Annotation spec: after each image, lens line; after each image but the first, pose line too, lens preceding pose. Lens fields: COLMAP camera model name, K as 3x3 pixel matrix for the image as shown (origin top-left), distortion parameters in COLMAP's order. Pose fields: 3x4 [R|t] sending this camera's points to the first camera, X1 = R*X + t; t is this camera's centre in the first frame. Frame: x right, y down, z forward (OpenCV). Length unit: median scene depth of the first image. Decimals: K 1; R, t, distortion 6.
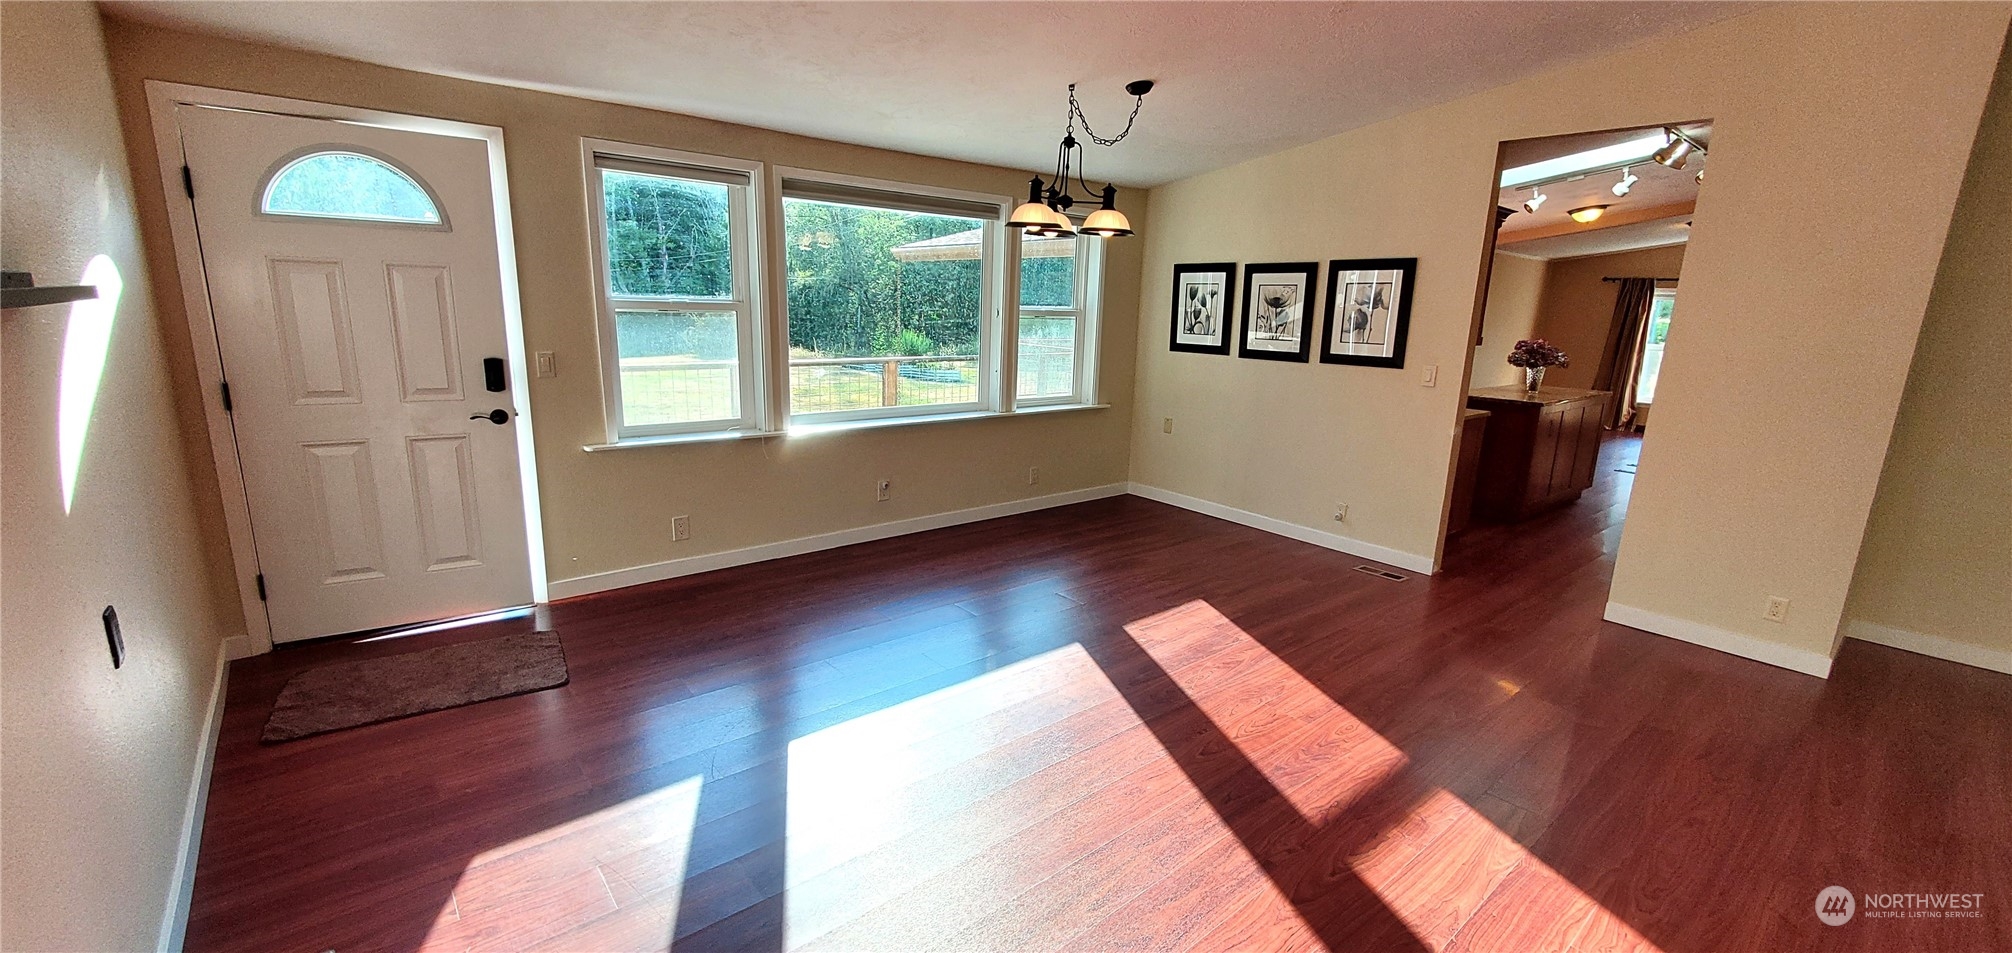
lens RADIAL K [[804.4, 0, 1019.1], [0, 804.4, 485.8], [0, 0, 1]] dist [-0.000102, -0.000970]
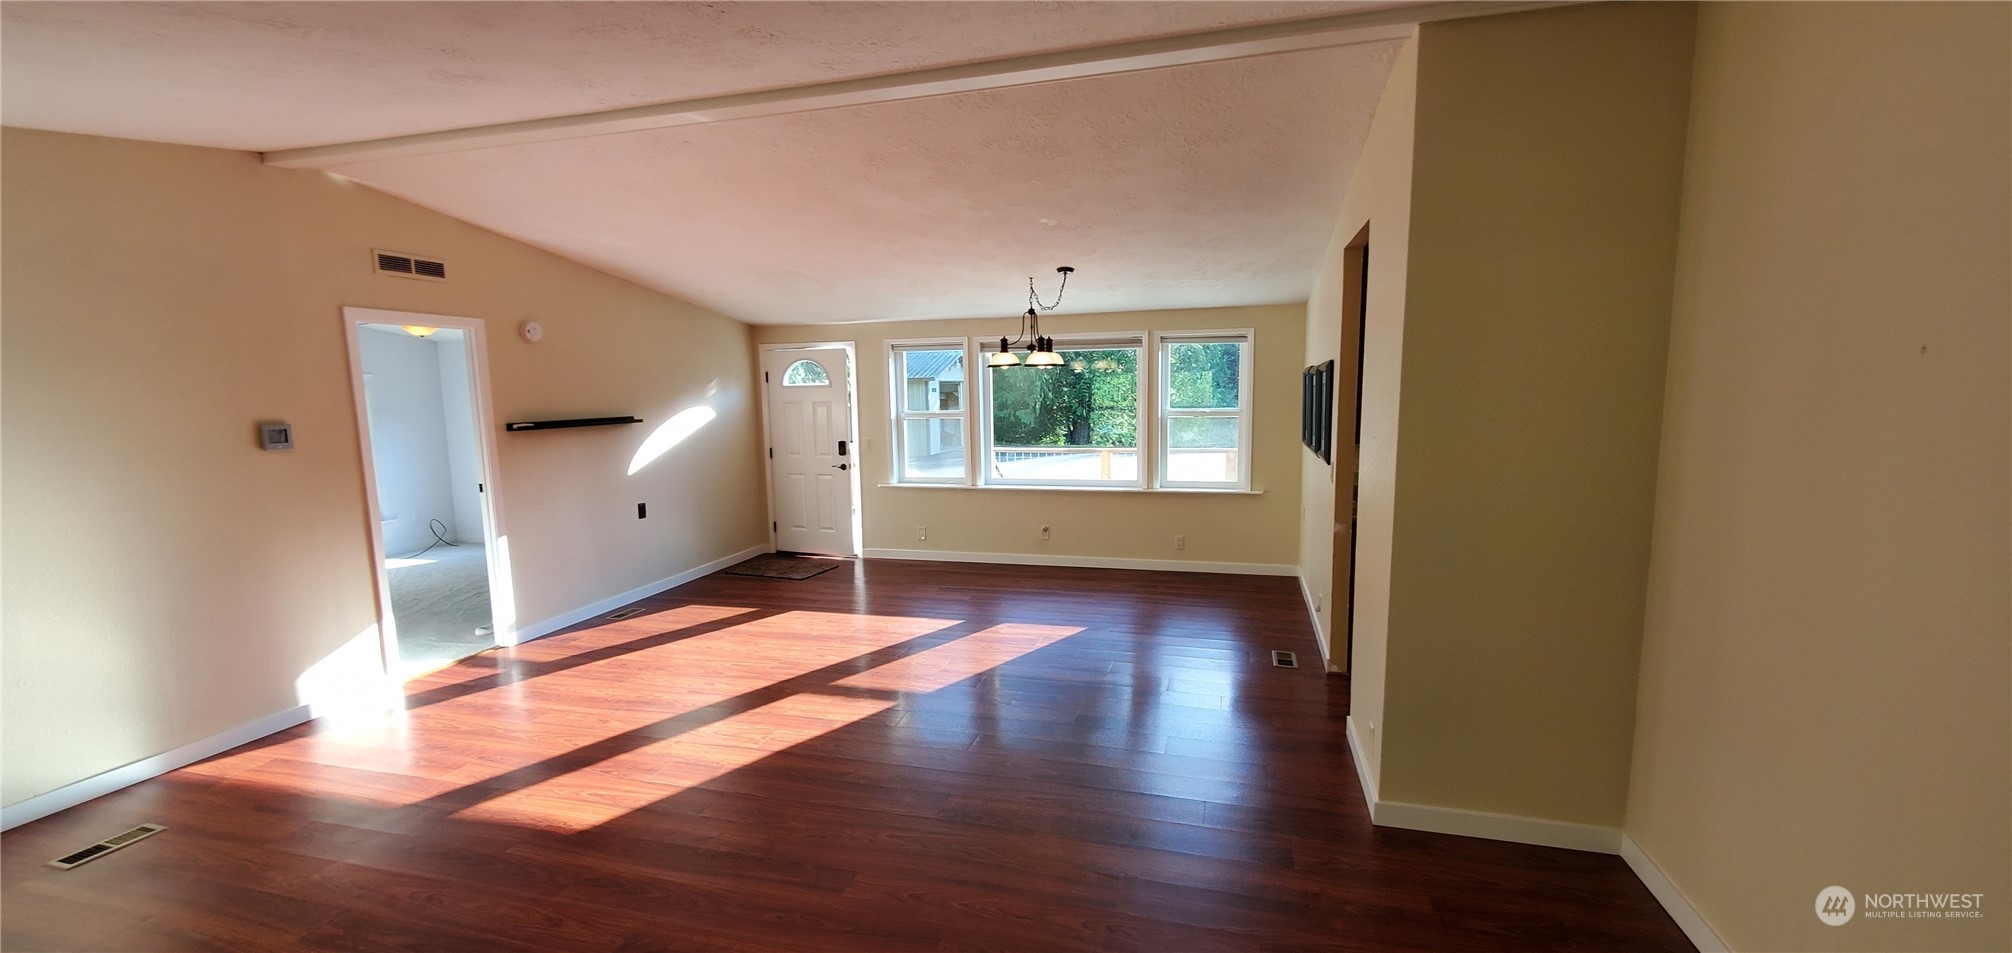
lens RADIAL K [[804.4, 0, 1019.1], [0, 804.4, 485.8], [0, 0, 1]] dist [-0.000102, -0.000970]
pose [[0.569403, 0.063218, -0.819624, 1.433610], [-0.150470, 0.988209, -0.028313, -0.043913], [0.808170, 0.139451, 0.572201, 0.125298]]
